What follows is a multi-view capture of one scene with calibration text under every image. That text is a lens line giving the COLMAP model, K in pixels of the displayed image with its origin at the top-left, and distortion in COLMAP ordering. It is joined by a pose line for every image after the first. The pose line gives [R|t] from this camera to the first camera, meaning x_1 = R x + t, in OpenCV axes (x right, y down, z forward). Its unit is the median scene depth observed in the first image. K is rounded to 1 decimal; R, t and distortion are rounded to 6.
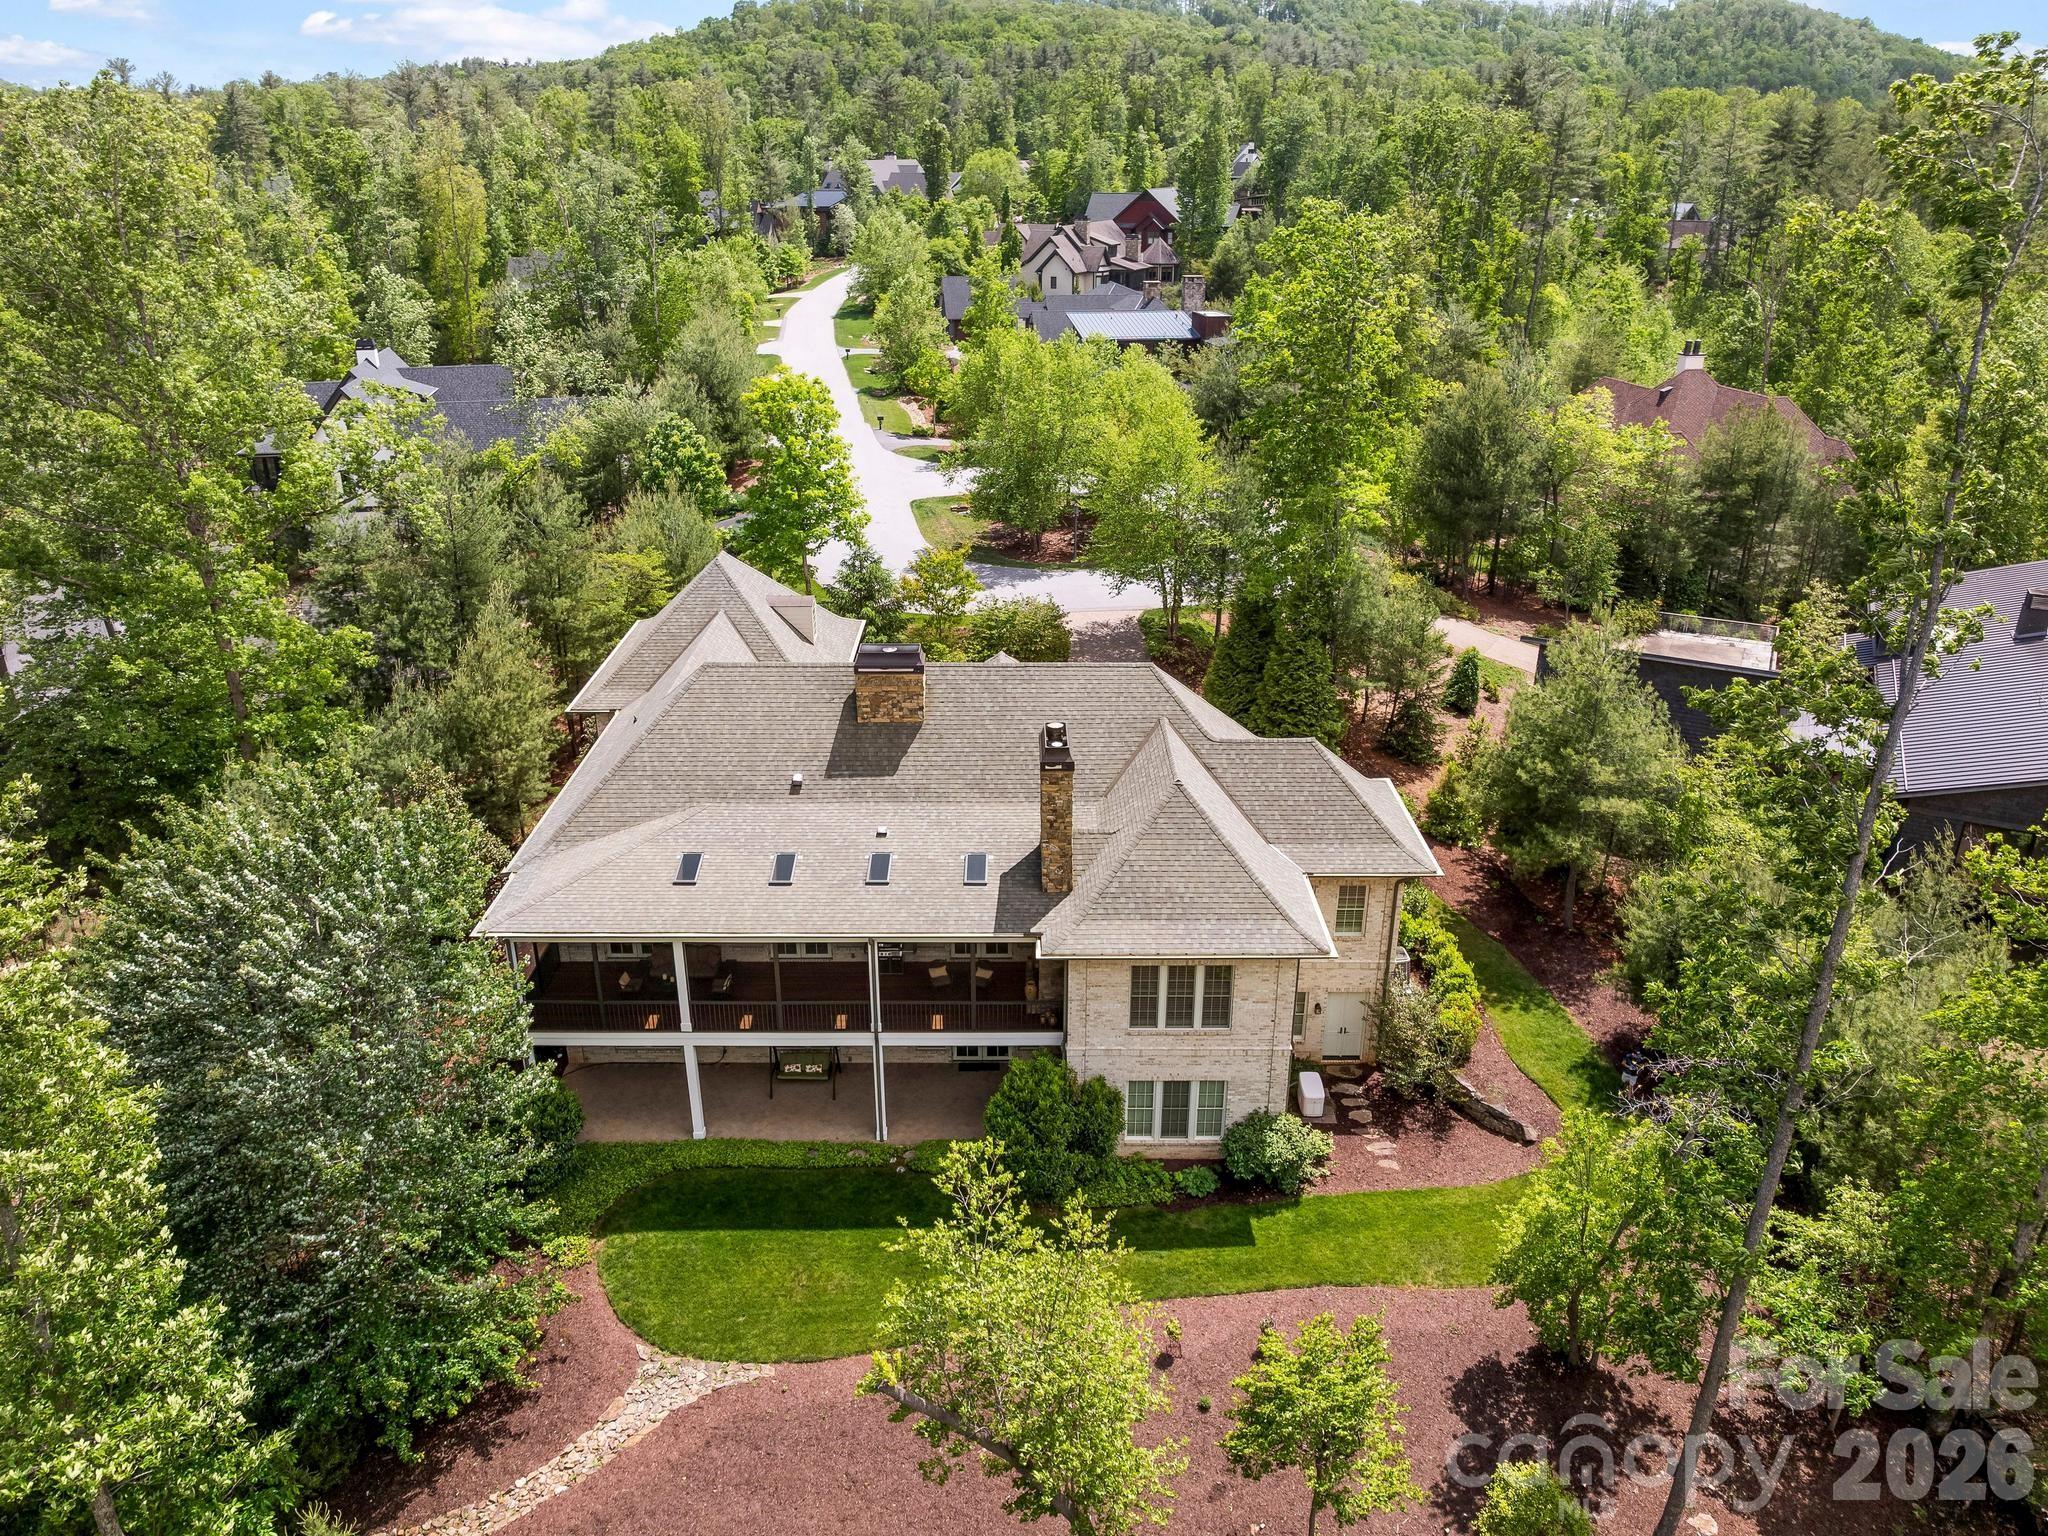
lens RADIAL K [[1460.9, 0, 1029.4], [0, 1460.9, 758.2], [0, 0, 1]] dist [-0.038414, 0.001542]
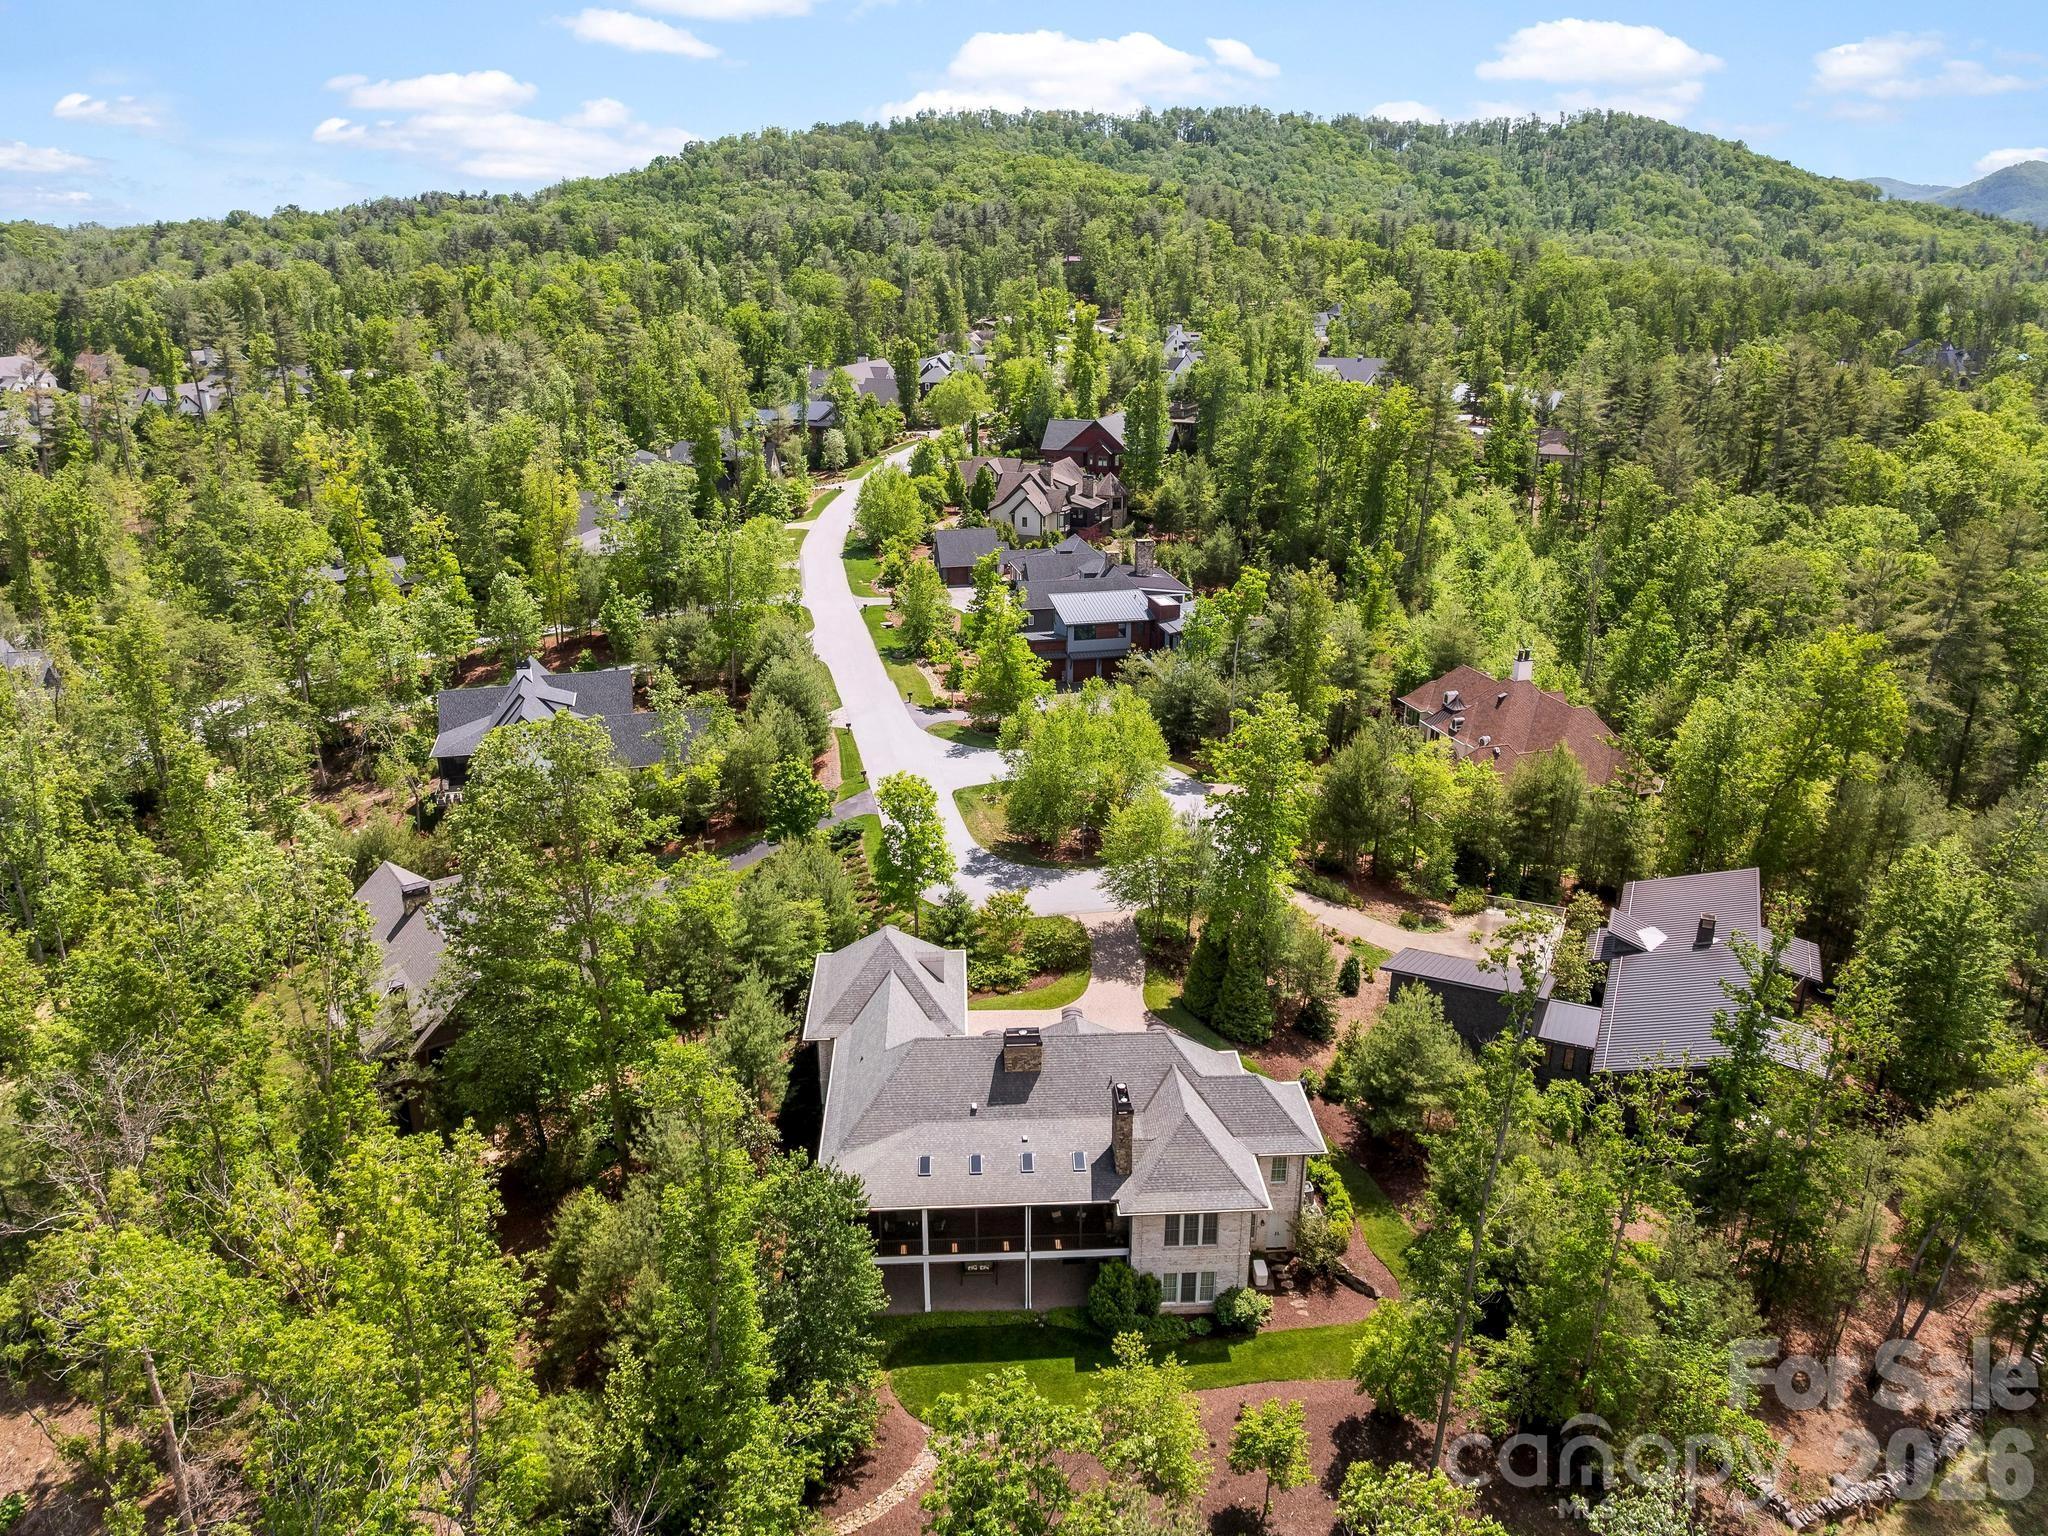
lens RADIAL K [[1460.9, 0, 1029.4], [0, 1460.9, 758.2], [0, 0, 1]] dist [-0.038414, 0.001542]
pose [[0.998811, -0.018140, 0.045257, -0.170255], [0.020361, 0.998586, -0.049101, -0.339074], [-0.044302, 0.049964, 0.997768, -0.856906]]
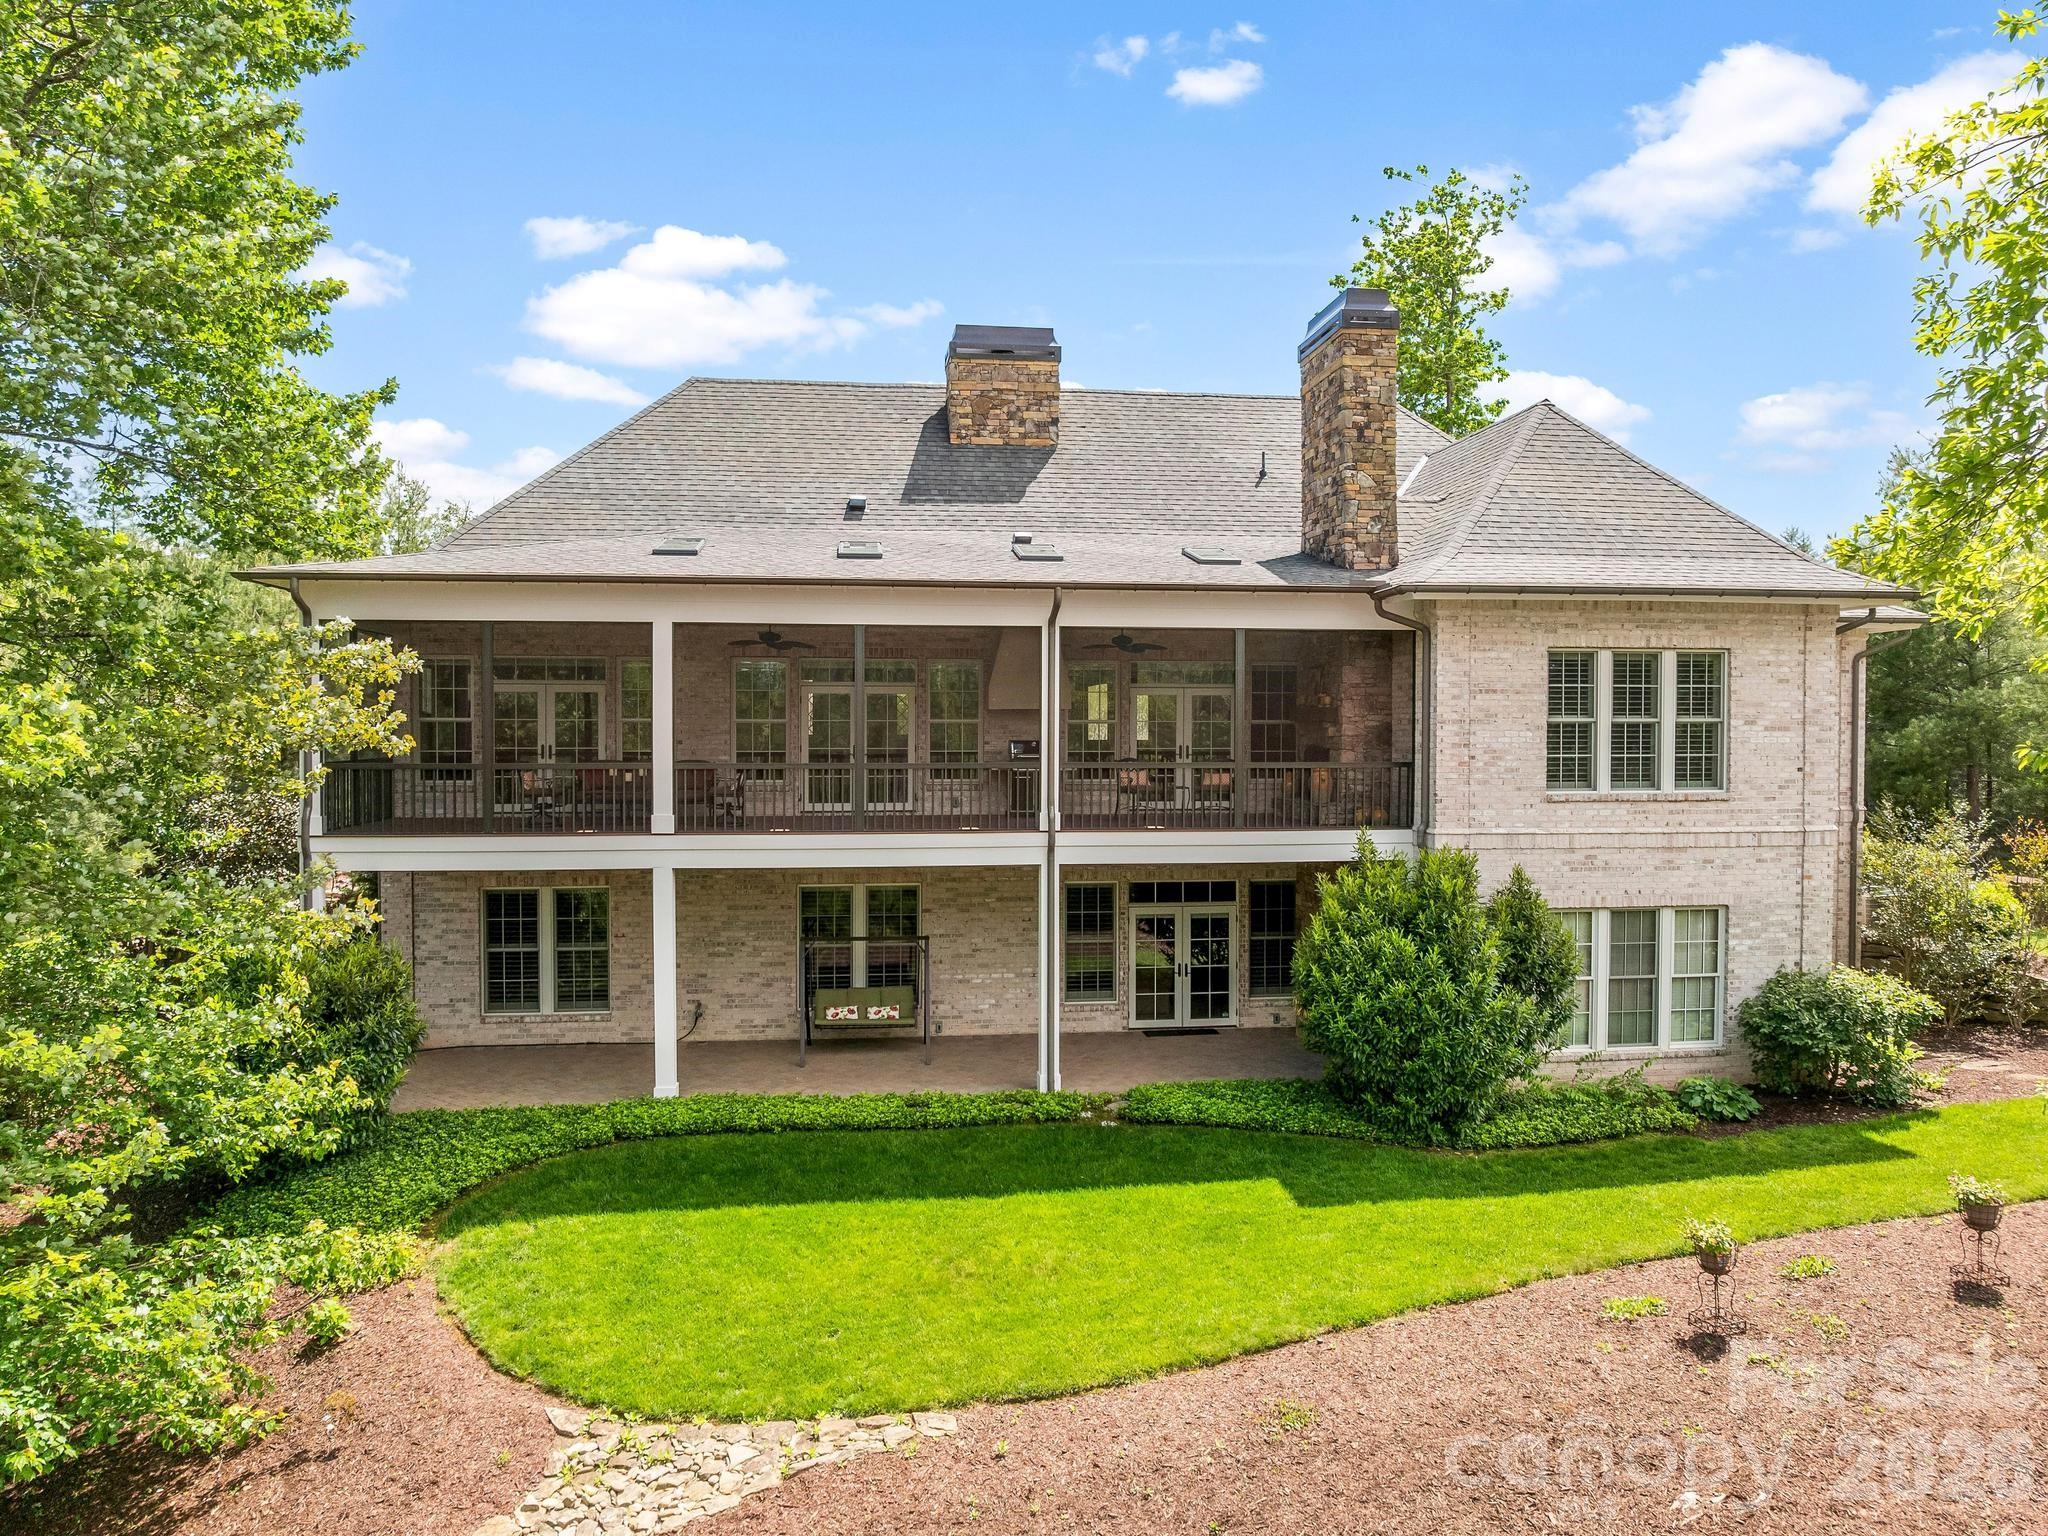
lens RADIAL K [[1460.9, 0, 1029.4], [0, 1460.9, 758.2], [0, 0, 1]] dist [-0.038414, 0.001542]
pose [[0.992505, -0.001945, 0.122188, -0.167889], [0.046648, 0.930190, -0.364103, 0.335925], [-0.112950, 0.367074, 0.923309, 0.512613]]
